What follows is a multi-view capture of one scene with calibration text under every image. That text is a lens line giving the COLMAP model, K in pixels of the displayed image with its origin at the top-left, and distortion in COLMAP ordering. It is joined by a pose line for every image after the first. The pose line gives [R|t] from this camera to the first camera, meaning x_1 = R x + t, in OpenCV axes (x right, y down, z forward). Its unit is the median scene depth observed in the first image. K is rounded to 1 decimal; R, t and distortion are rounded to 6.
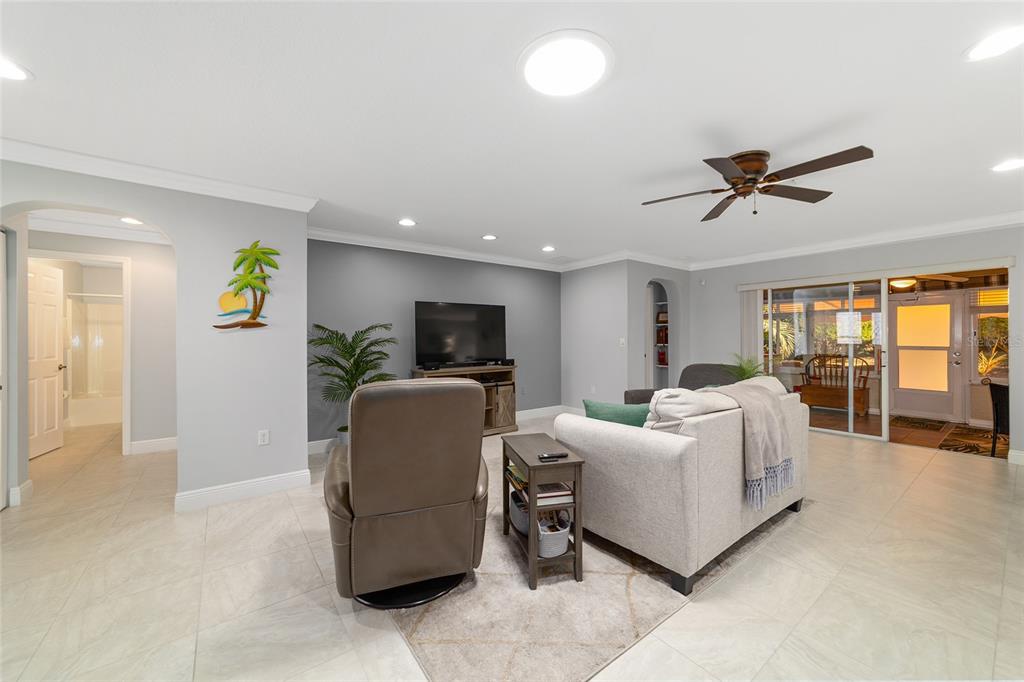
lens RADIAL K [[388.3, 0, 511.9], [0, 388.3, 337.3], [0, 0, 1]] dist [-0.008297, 0.000148]
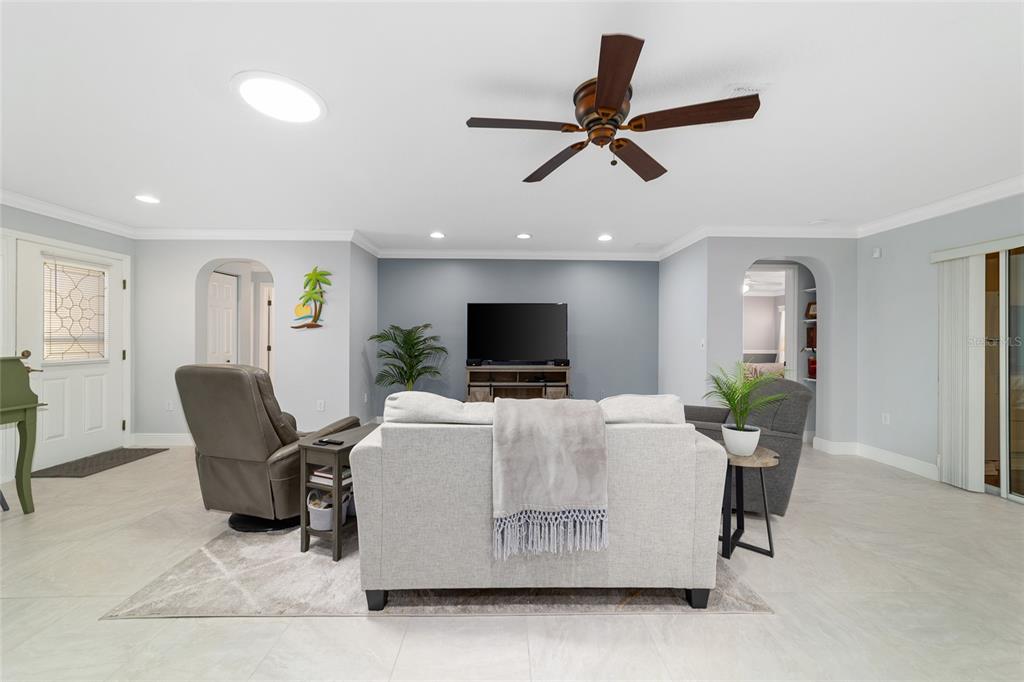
lens RADIAL K [[388.3, 0, 511.9], [0, 388.3, 337.3], [0, 0, 1]] dist [-0.008297, 0.000148]
pose [[0.814270, 0.007758, -0.580434, 0.739764], [-0.008031, 0.999966, 0.002098, 0.001147], [0.580430, 0.002953, 0.814305, 0.251431]]
